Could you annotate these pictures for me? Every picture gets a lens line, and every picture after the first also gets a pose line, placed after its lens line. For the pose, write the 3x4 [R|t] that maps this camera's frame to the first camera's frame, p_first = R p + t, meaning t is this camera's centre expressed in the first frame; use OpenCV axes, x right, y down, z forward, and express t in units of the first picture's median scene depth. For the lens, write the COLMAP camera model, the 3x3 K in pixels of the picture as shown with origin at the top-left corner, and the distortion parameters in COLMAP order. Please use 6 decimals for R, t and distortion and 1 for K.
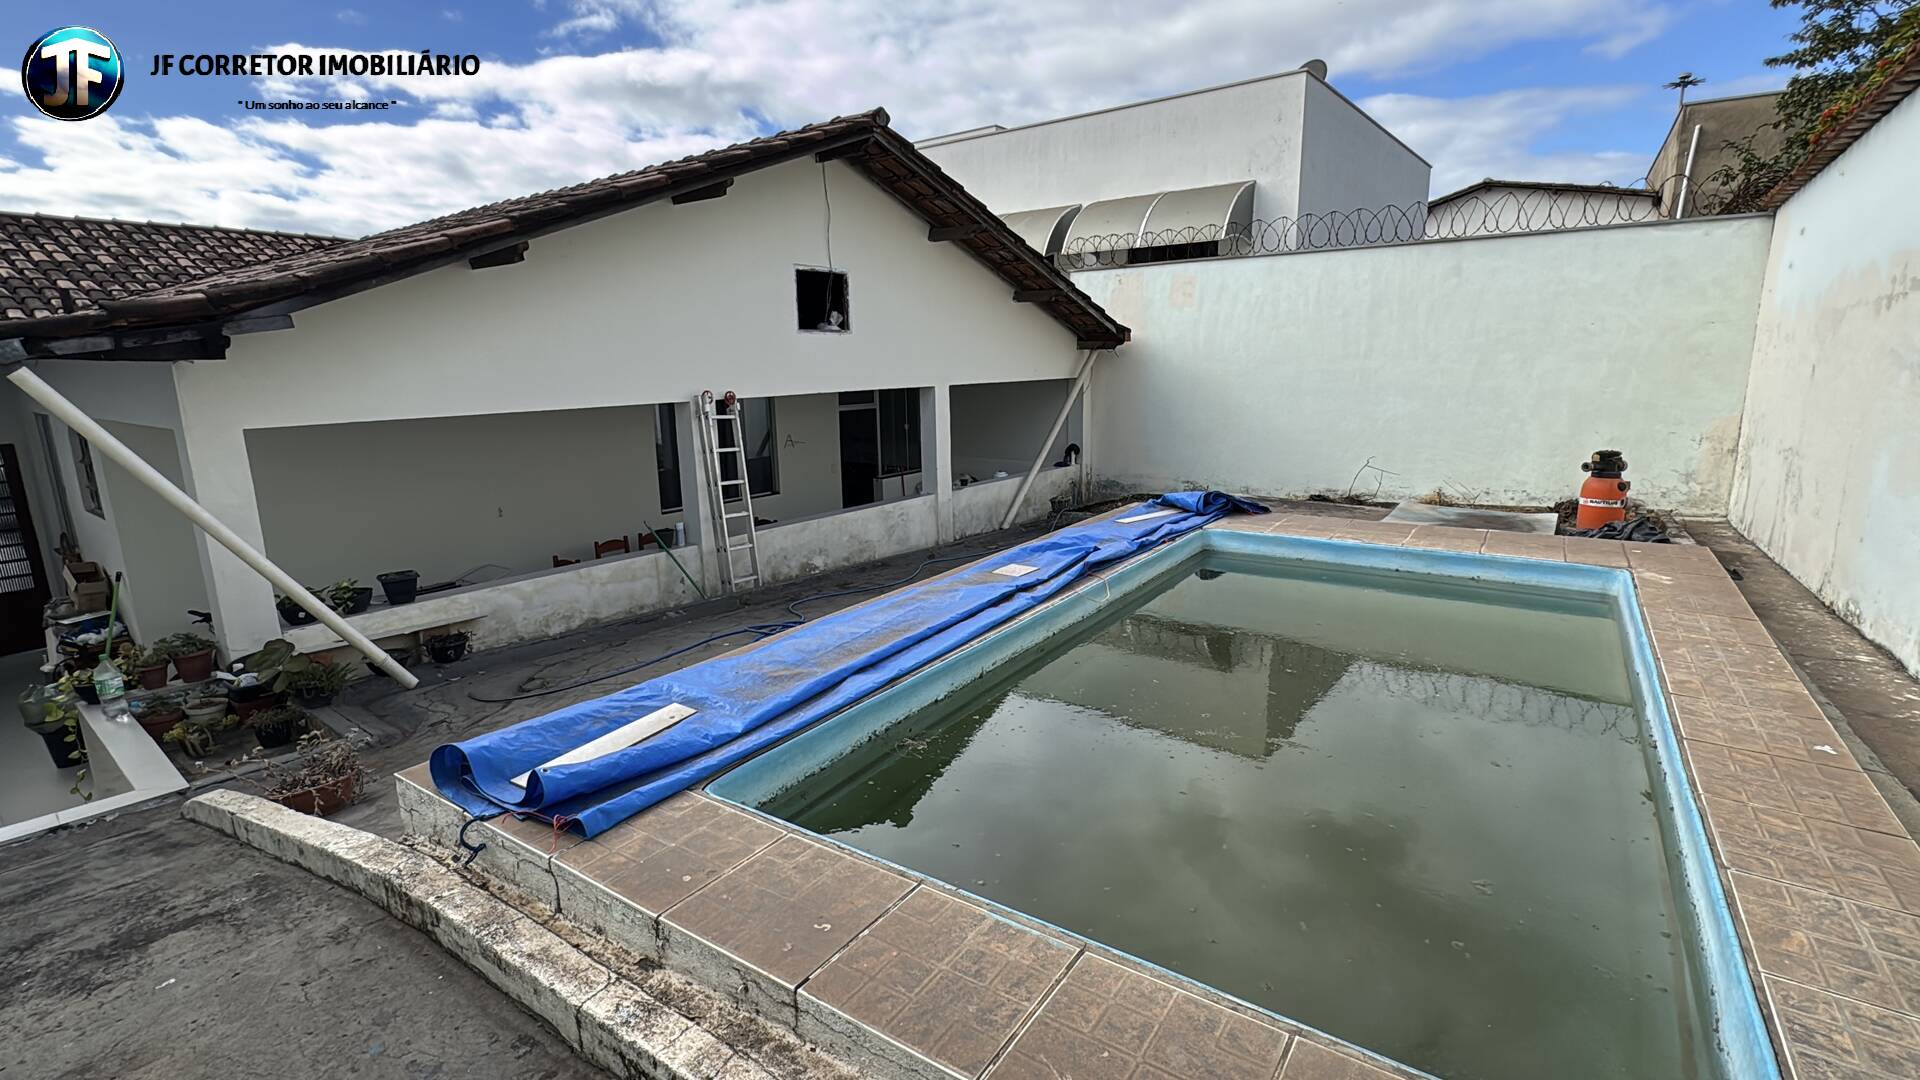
lens RADIAL K [[866.9, 0, 960.0], [0, 866.9, 540.0], [0, 0, 1]] dist [-0.000408, -0.000153]
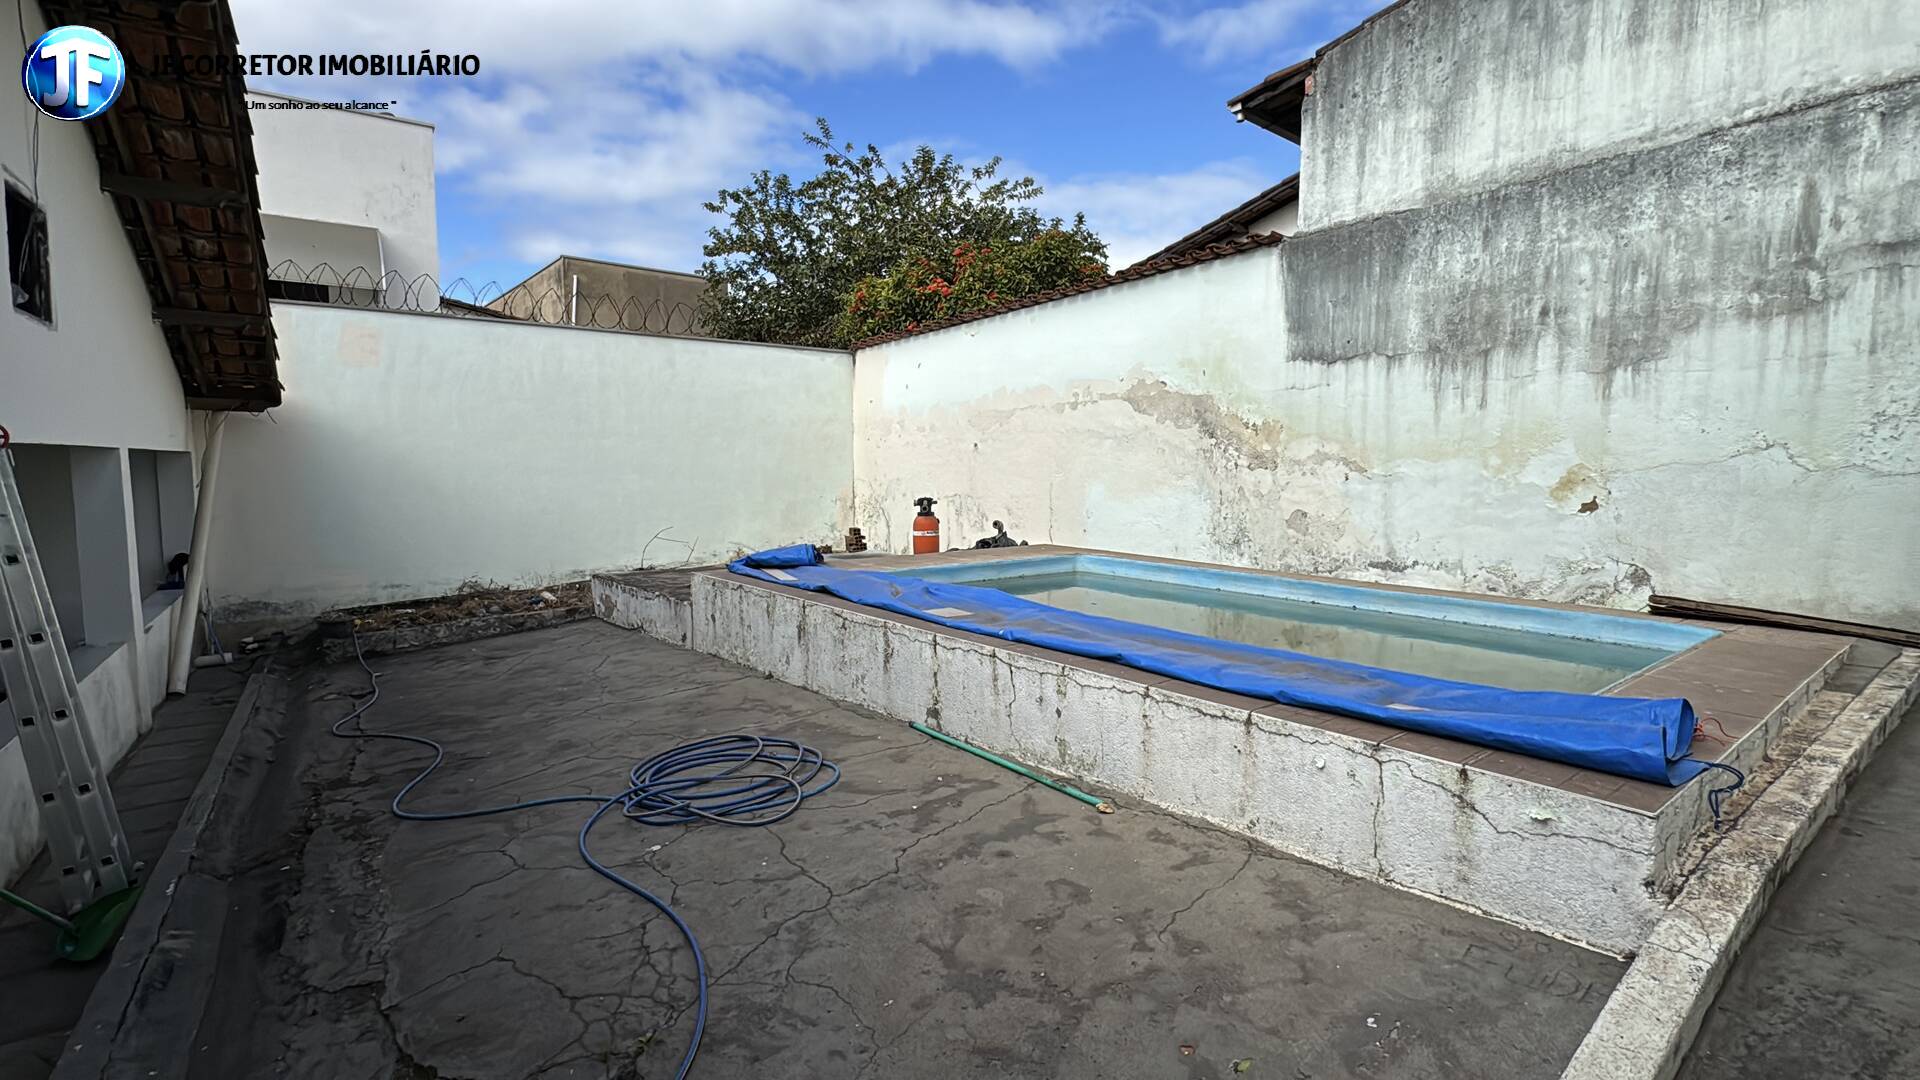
lens RADIAL K [[866.9, 0, 960.0], [0, 866.9, 540.0], [0, 0, 1]] dist [-0.000408, -0.000153]
pose [[0.295678, -0.065323, 0.953051, -0.452835], [0.188091, 0.982111, 0.008961, -0.025602], [-0.936587, 0.176611, 0.302676, 0.381589]]
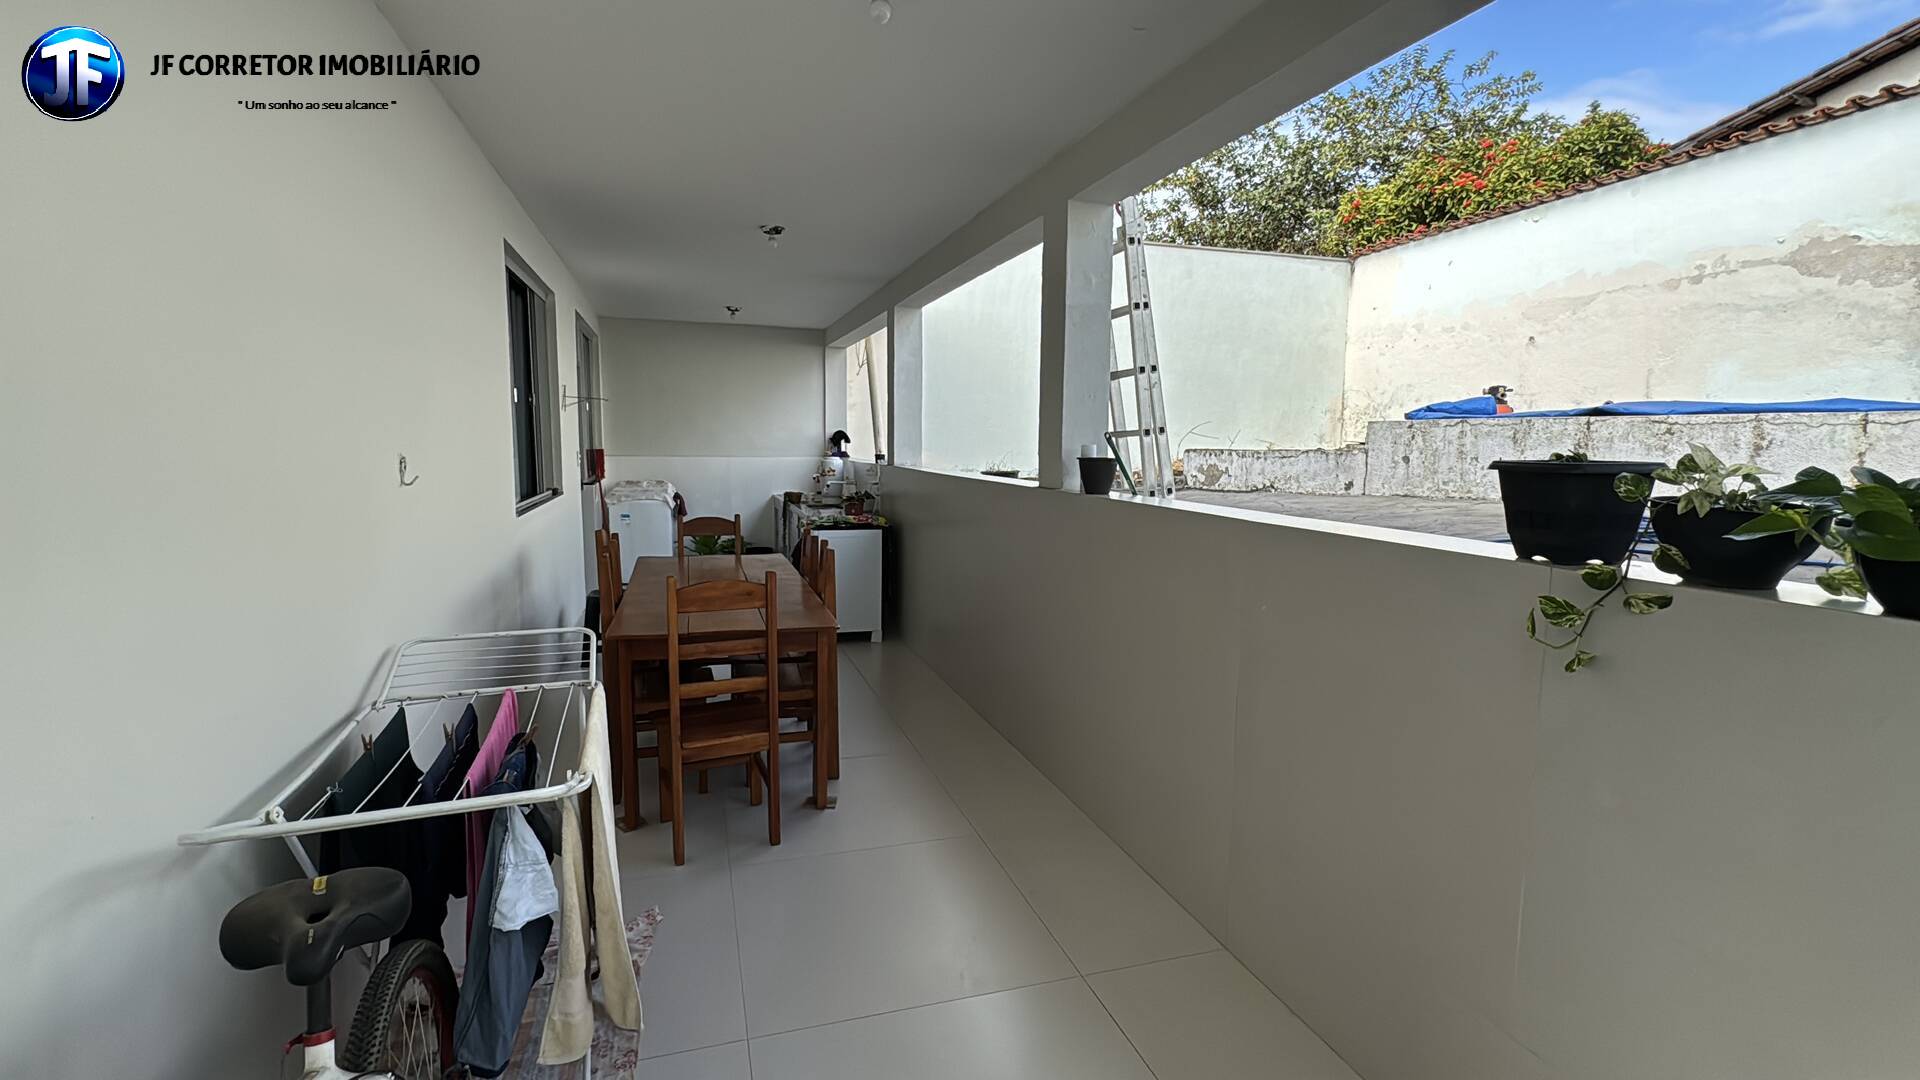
lens RADIAL K [[866.9, 0, 960.0], [0, 866.9, 540.0], [0, 0, 1]] dist [-0.000408, -0.000153]
pose [[0.572598, -0.070639, 0.816788, -0.669225], [0.151364, 0.988262, -0.020643, 0.031189], [-0.805742, 0.135453, 0.576569, 0.685054]]
